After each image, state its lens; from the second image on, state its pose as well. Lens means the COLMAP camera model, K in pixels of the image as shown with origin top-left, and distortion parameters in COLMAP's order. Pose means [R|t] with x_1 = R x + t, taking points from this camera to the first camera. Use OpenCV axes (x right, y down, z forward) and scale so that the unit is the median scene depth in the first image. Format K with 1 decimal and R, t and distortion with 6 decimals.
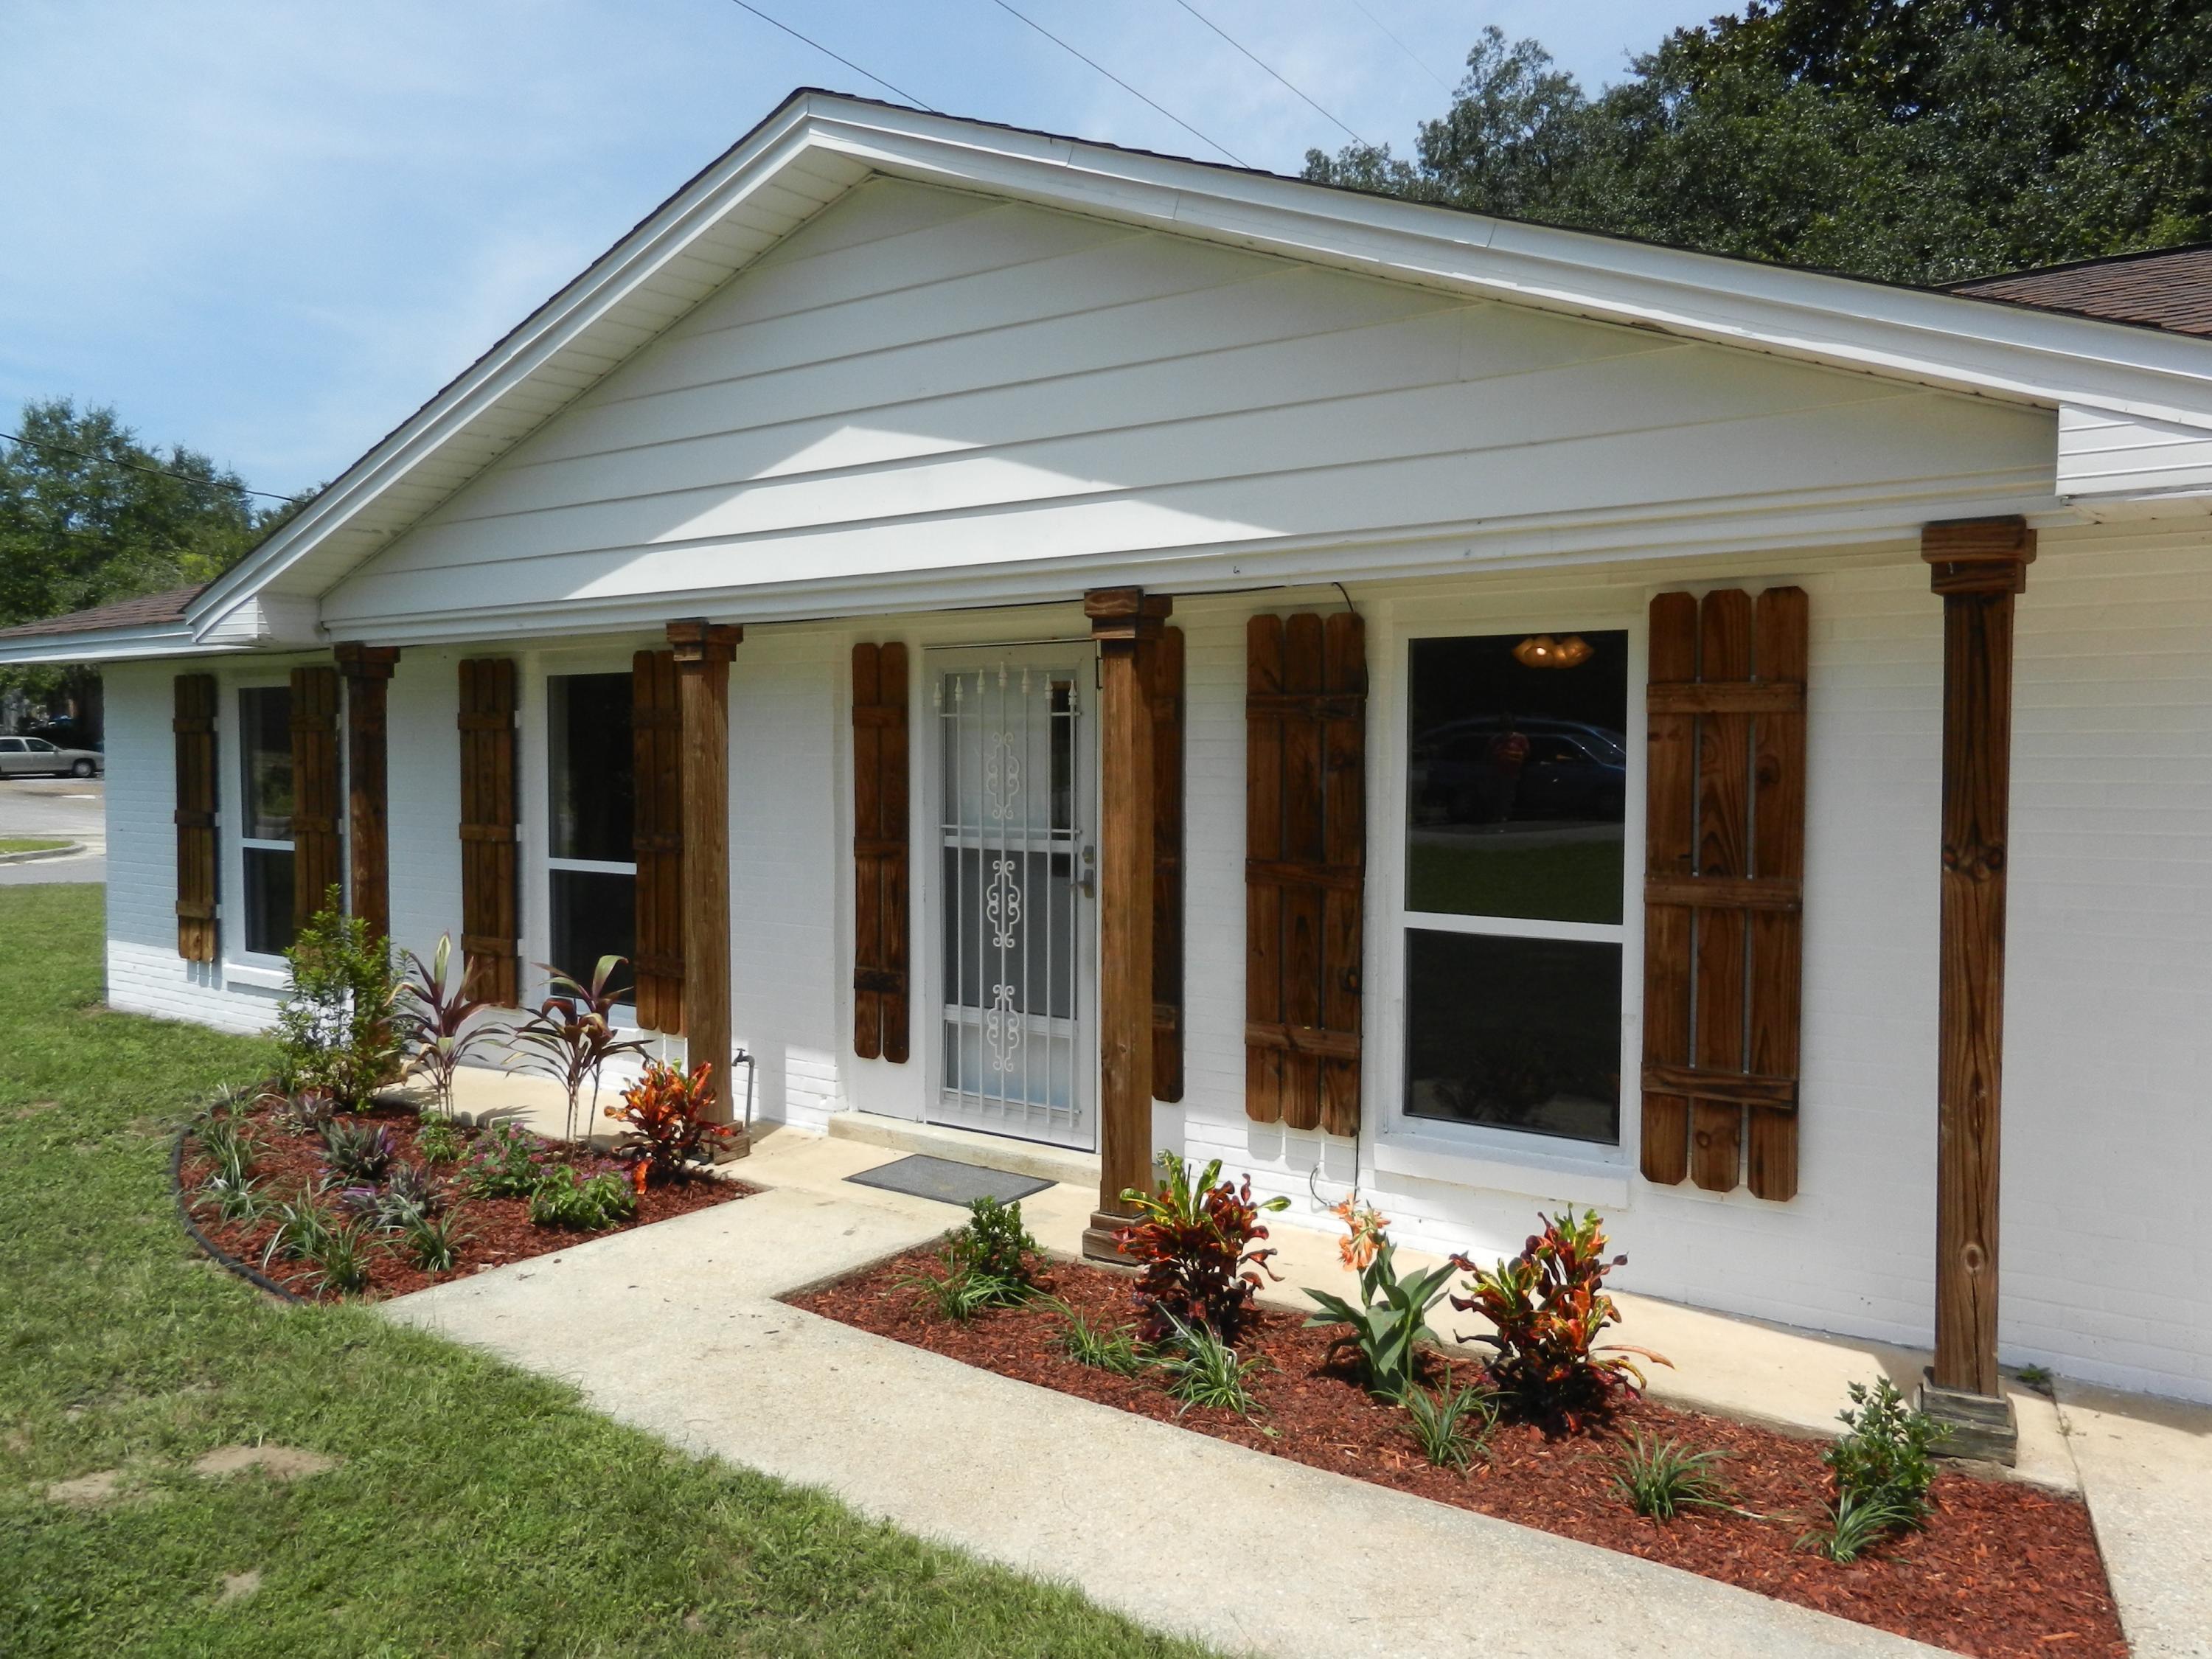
lens RADIAL K [[1633.9, 0, 1106.0], [0, 1633.9, 829.5], [0, 0, 1]] dist [0.007749, -0.001129]
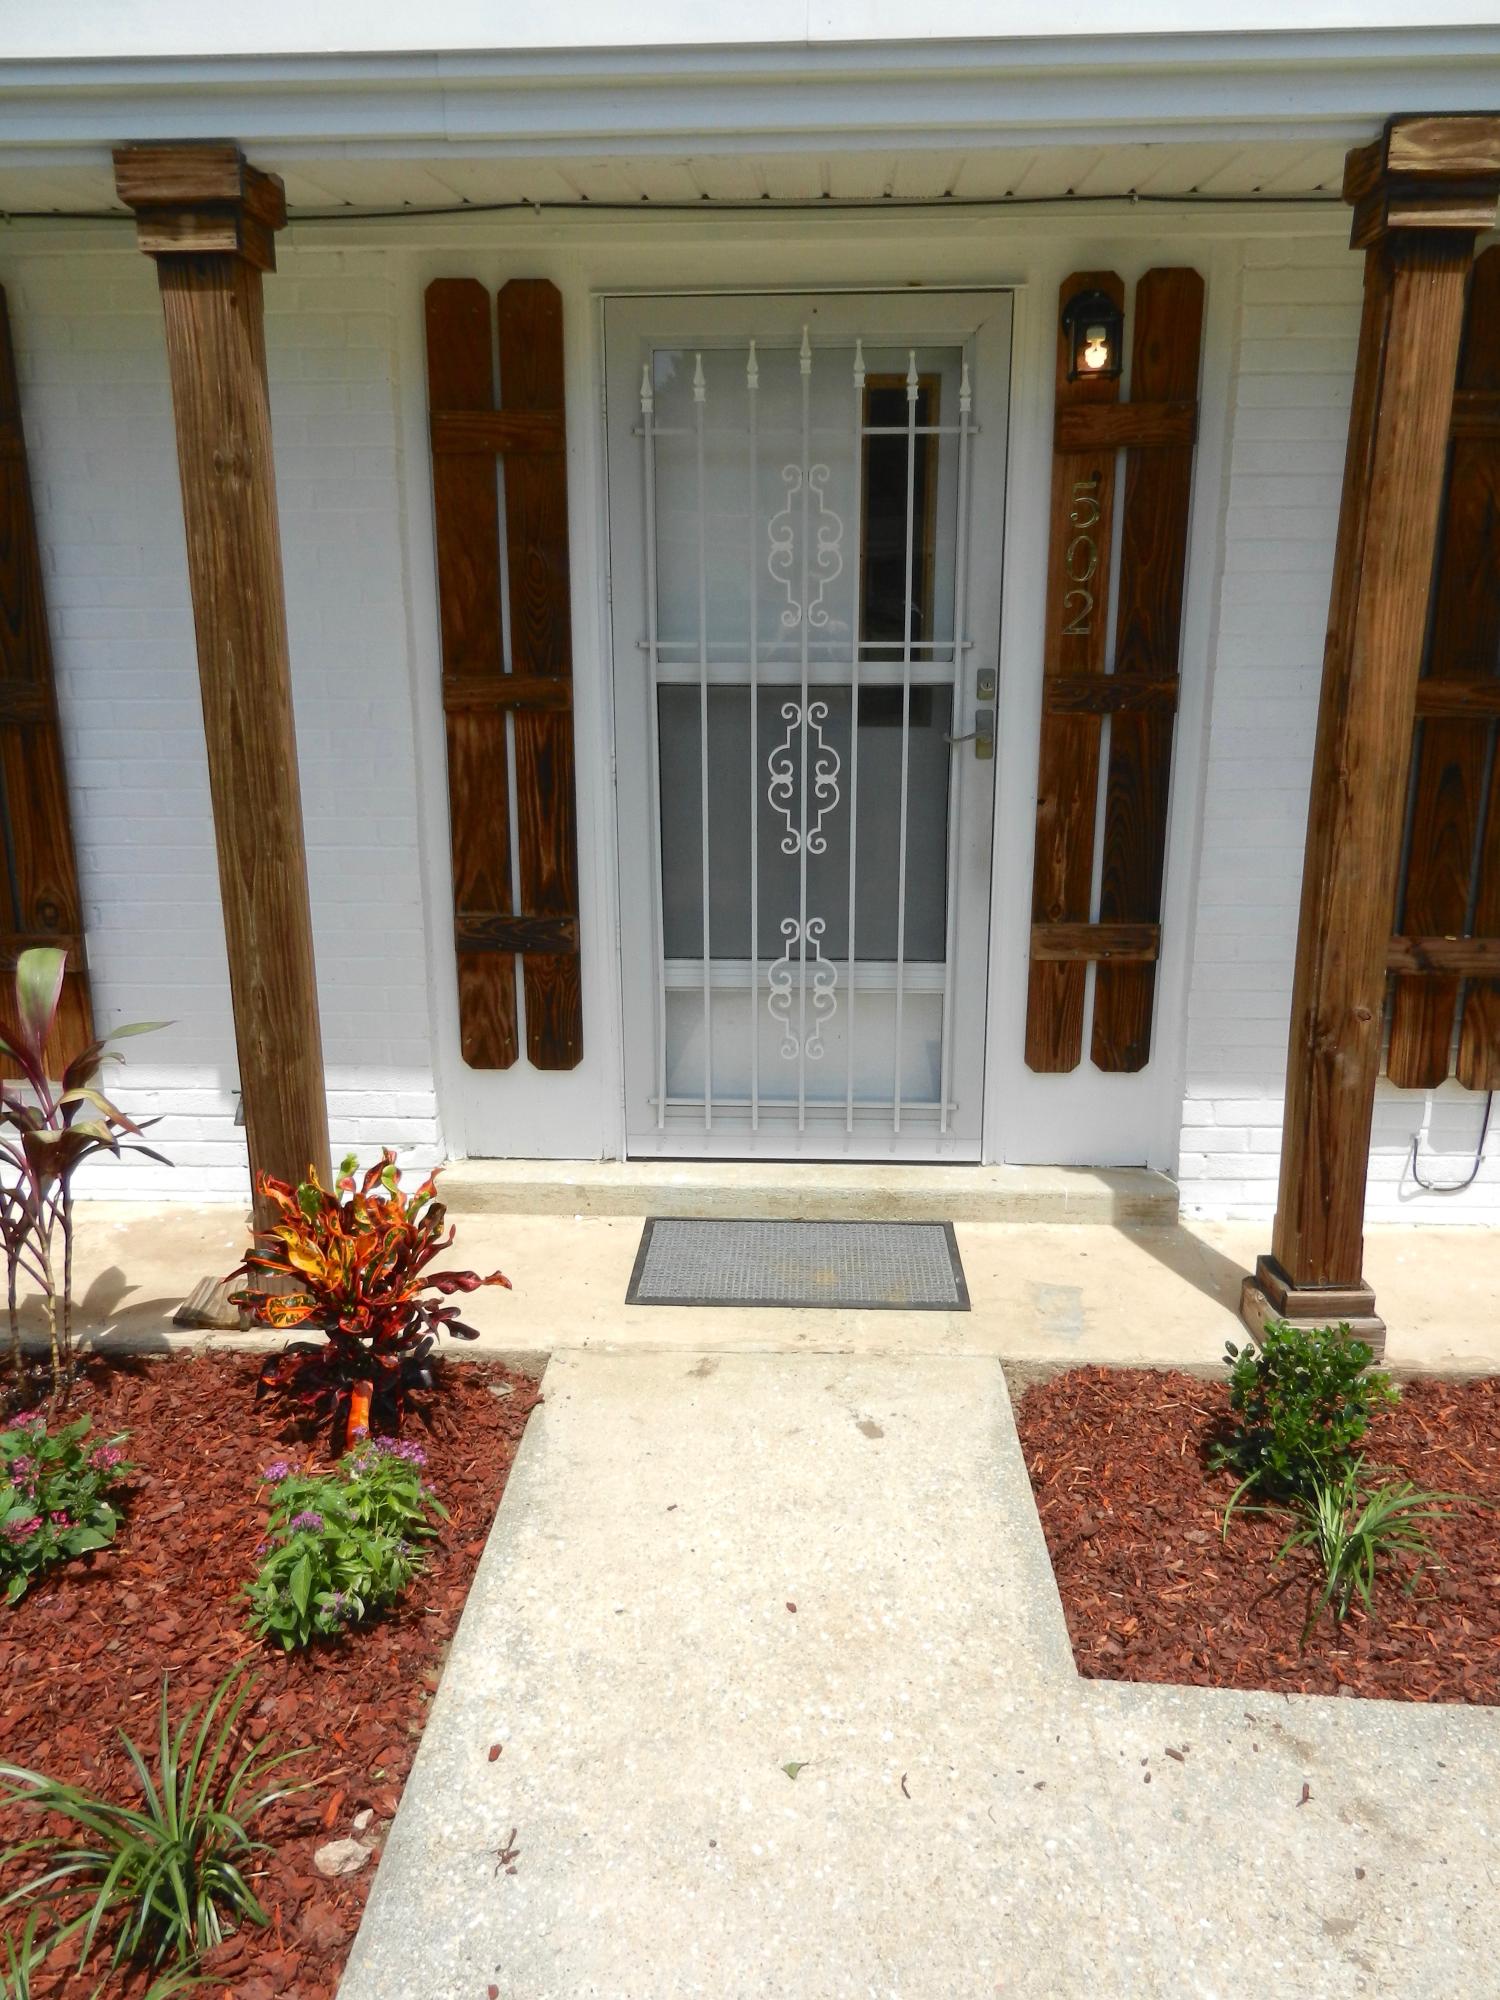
lens RADIAL K [[1435.1, 0, 757.5], [0, 1435.1, 982.0], [0, 0, 1]] dist [-0.019991, 0.009318]
pose [[0.834137, -0.140239, 0.533431, -0.356226], [0.031550, 0.977684, 0.207698, 0.010128], [-0.550655, -0.156419, 0.819947, 0.584540]]
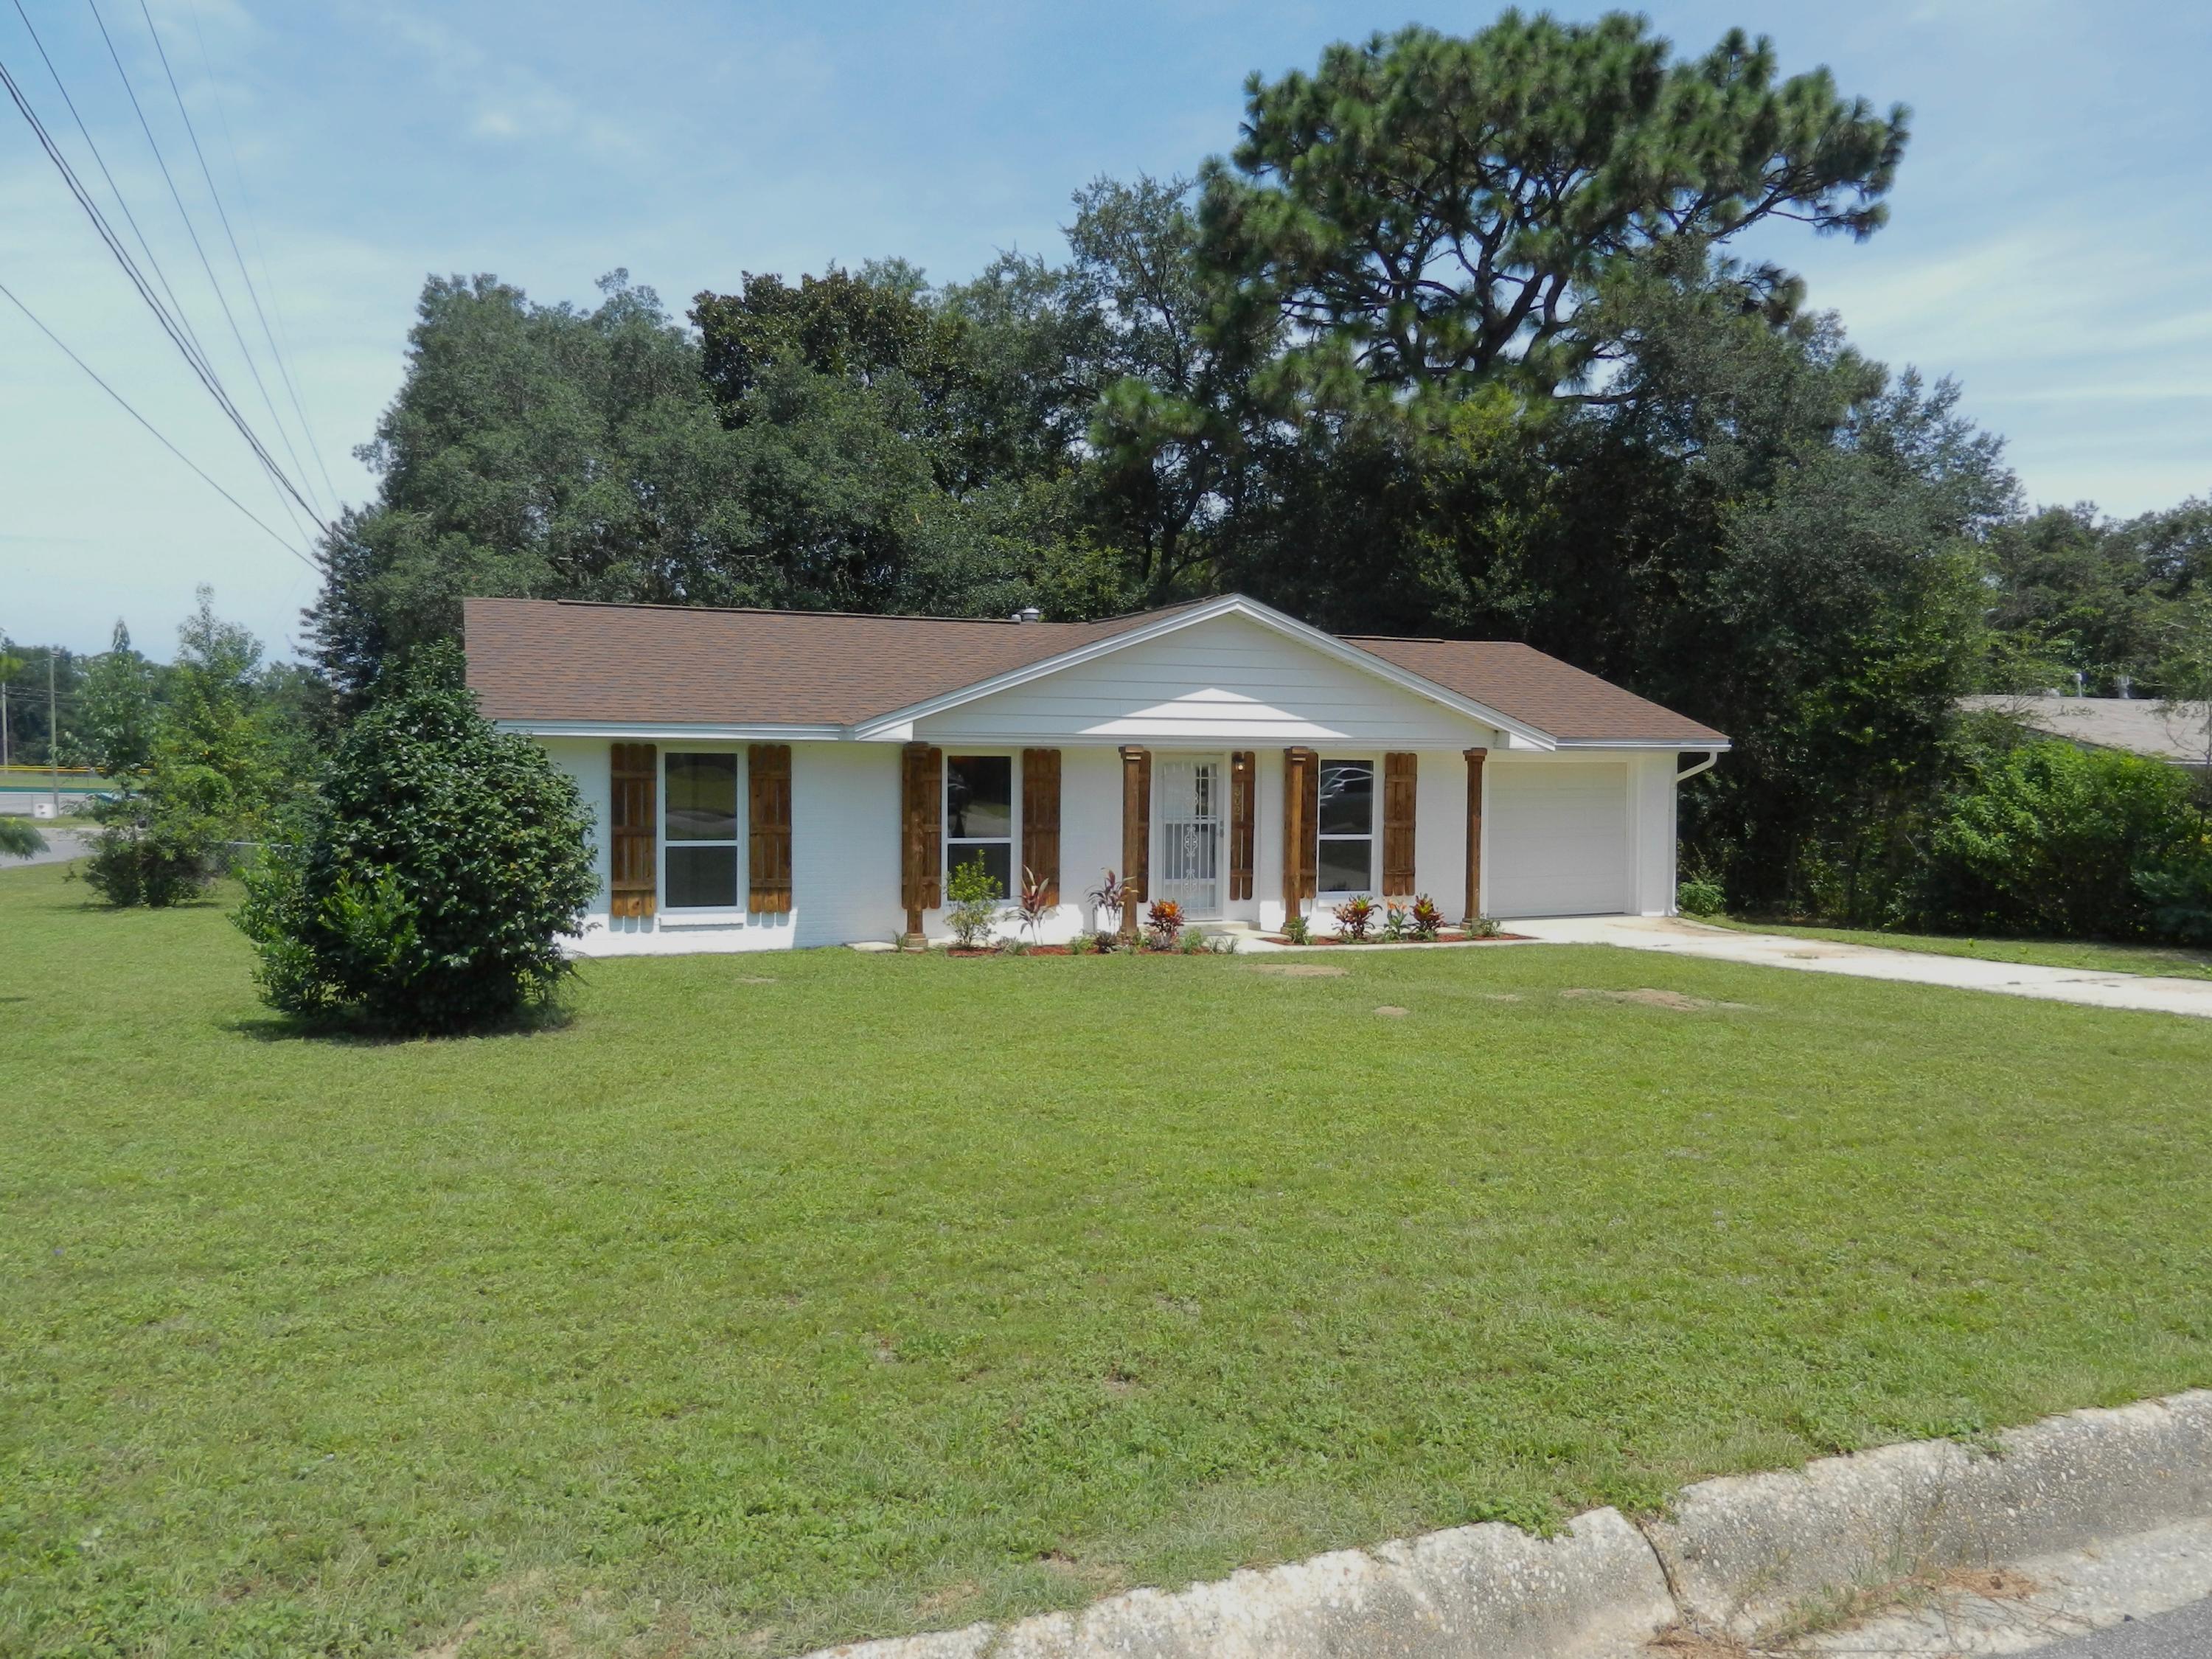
lens RADIAL K [[1627.8, 0, 1106.0], [0, 1627.8, 829.5], [0, 0, 1]] dist [0.066695, 0.000125]
pose [[0.536713, -0.032622, 0.843134, -2.635097], [0.029264, 0.999371, 0.020038, -0.041048], [-0.843257, 0.013919, 0.537330, -0.455701]]
